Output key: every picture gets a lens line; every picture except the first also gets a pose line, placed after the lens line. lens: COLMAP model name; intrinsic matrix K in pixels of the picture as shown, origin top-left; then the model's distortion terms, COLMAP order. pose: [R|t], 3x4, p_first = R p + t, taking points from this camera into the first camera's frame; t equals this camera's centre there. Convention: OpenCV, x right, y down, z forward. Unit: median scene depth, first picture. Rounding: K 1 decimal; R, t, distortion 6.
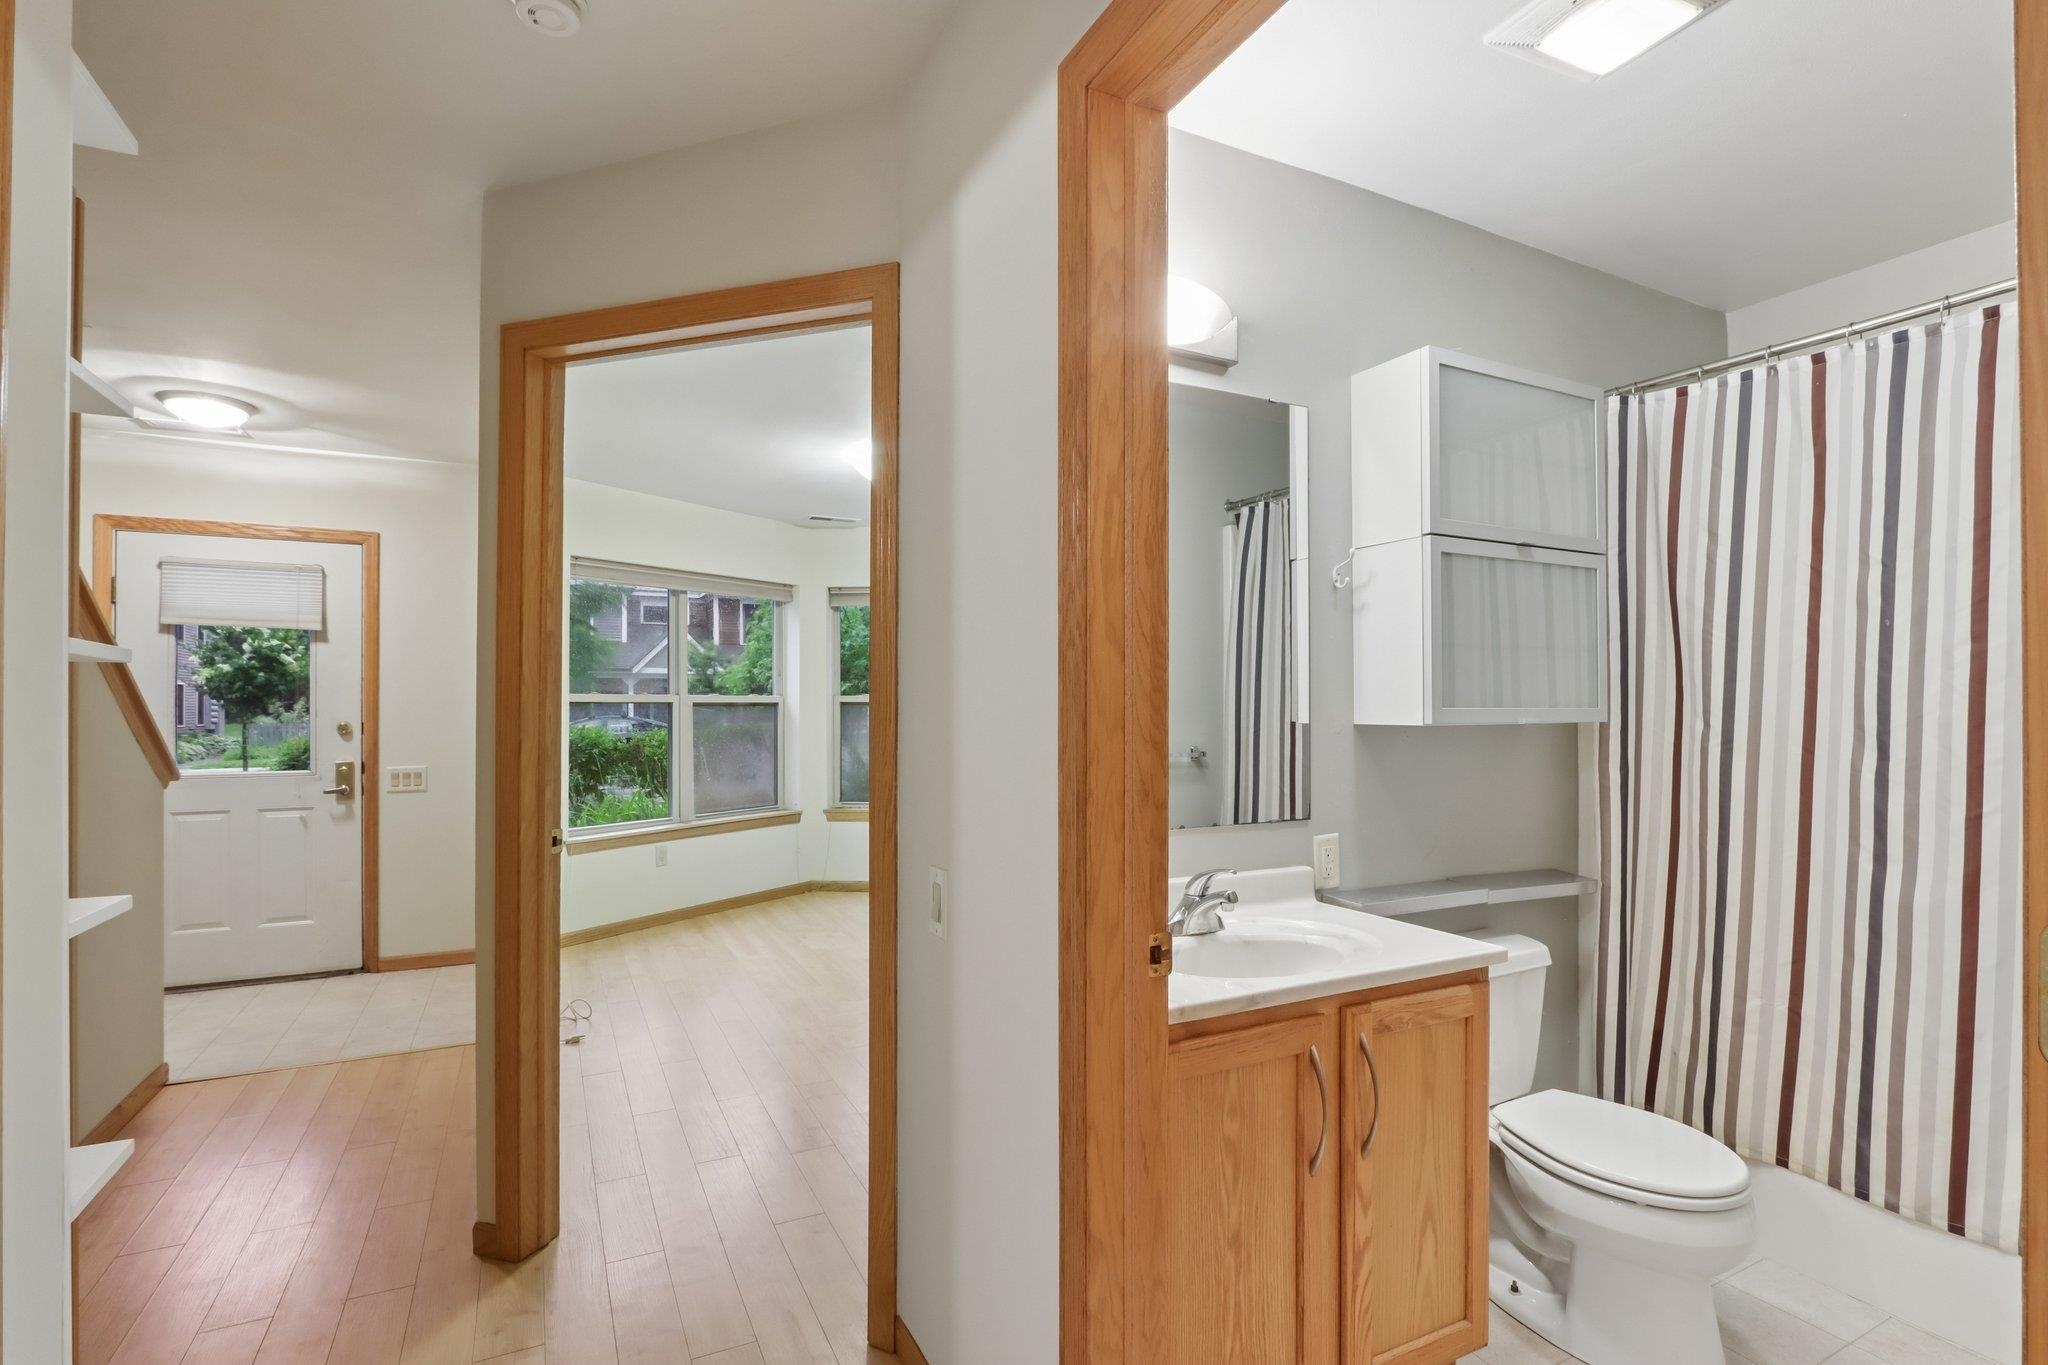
lens RADIAL K [[958.1, 0, 1008.0], [0, 958.1, 700.8], [0, 0, 1]] dist [-0.023218, 0.004155]
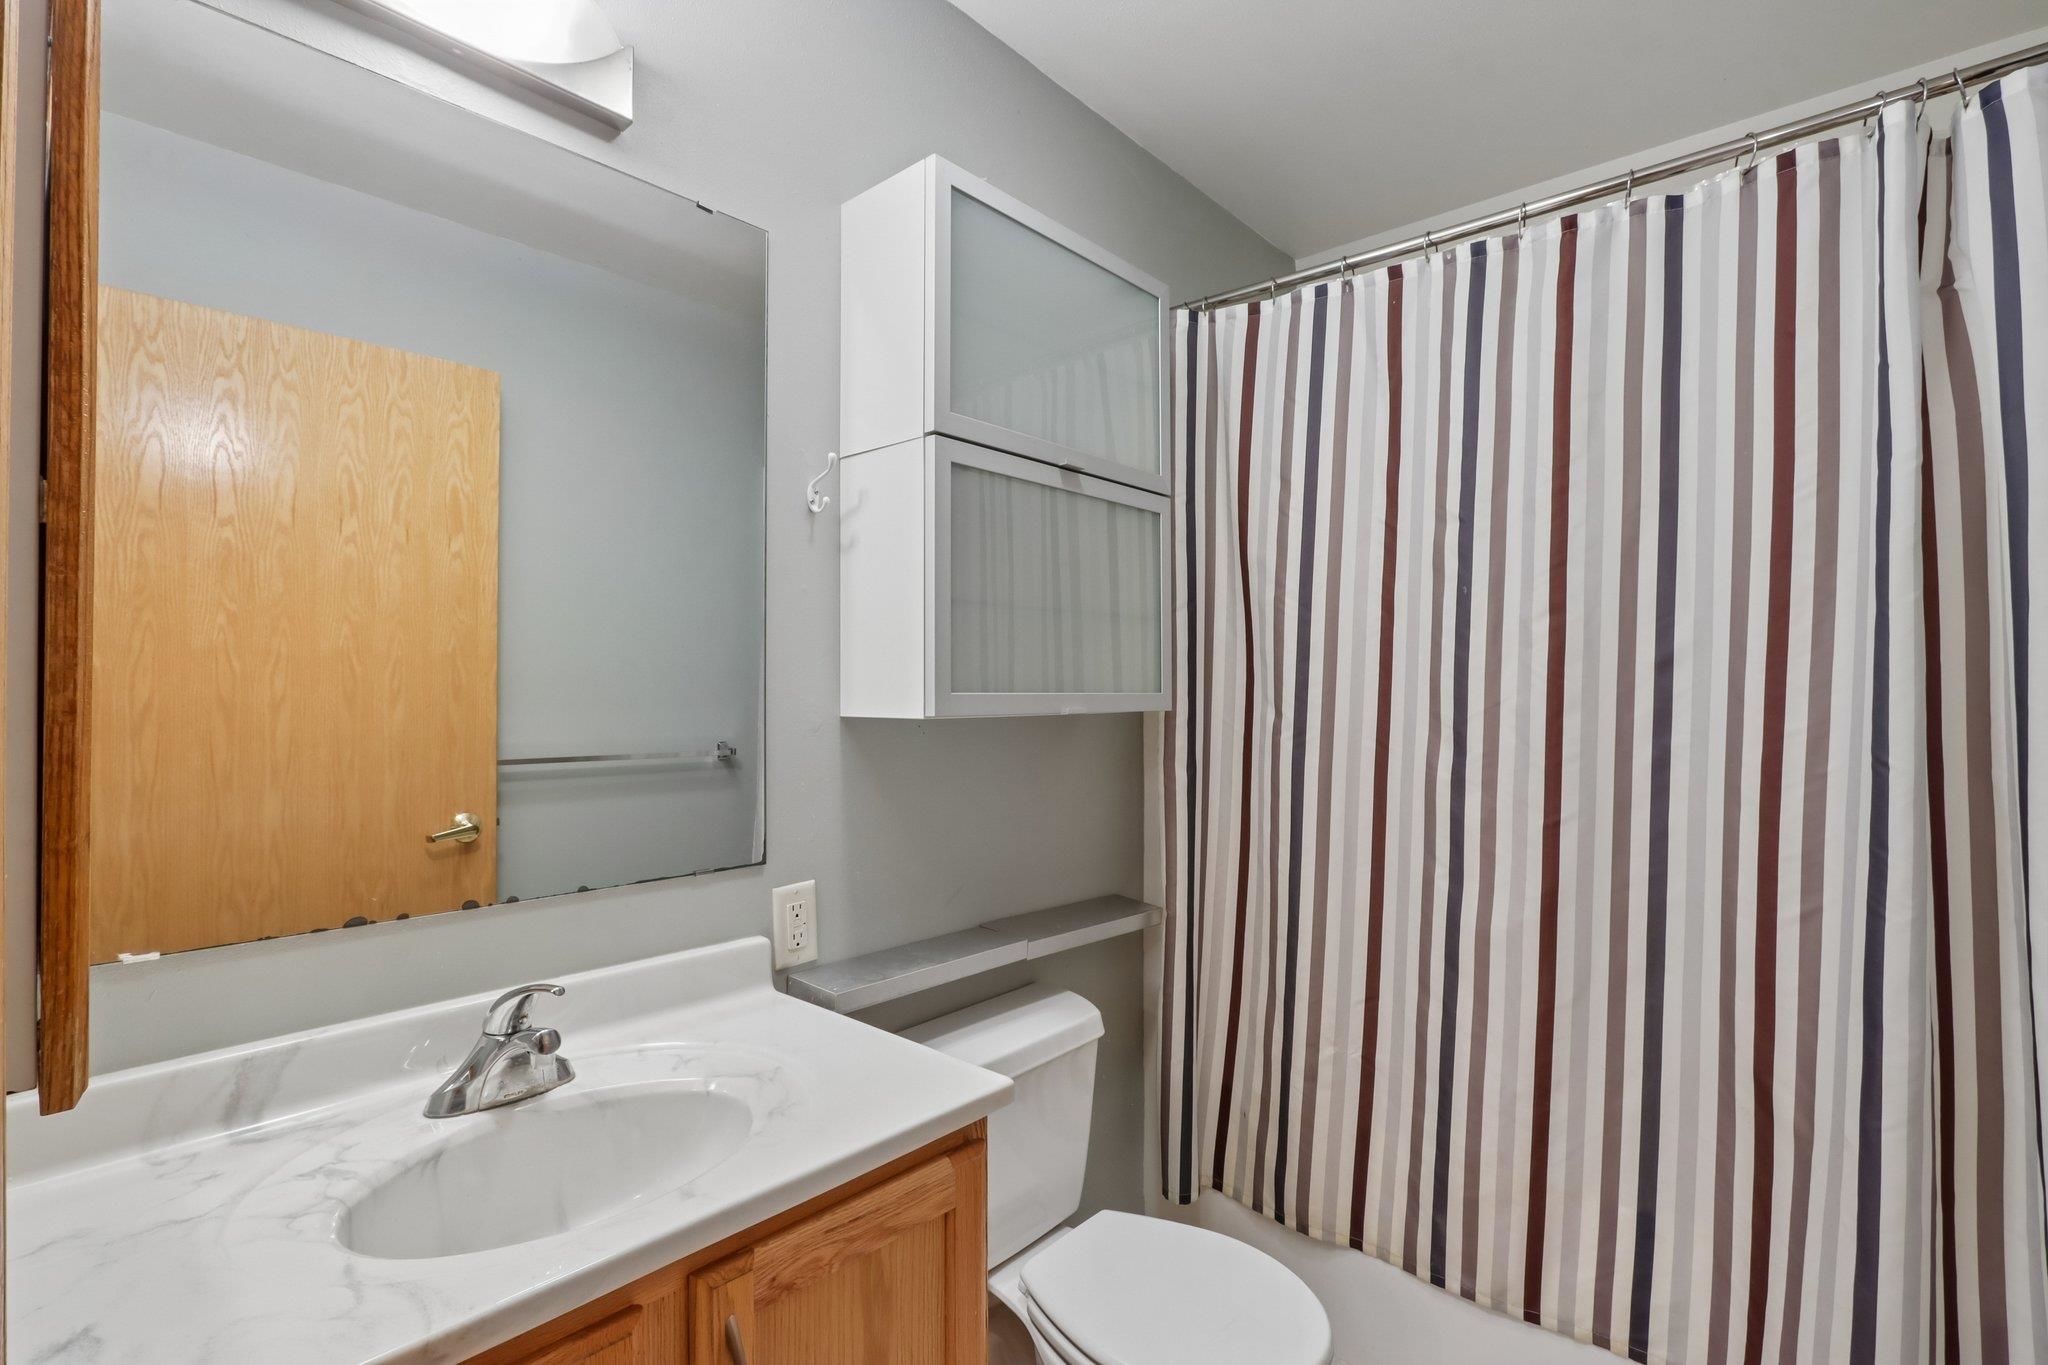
lens RADIAL K [[958.1, 0, 1017.3], [0, 958.1, 684.4], [0, 0, 1]] dist [-0.023218, 0.004155]
pose [[0.928633, 0.004162, 0.370976, 0.242667], [-0.003512, 0.999991, -0.002427, 0.003064], [-0.370982, 0.000951, 0.928639, 0.346412]]
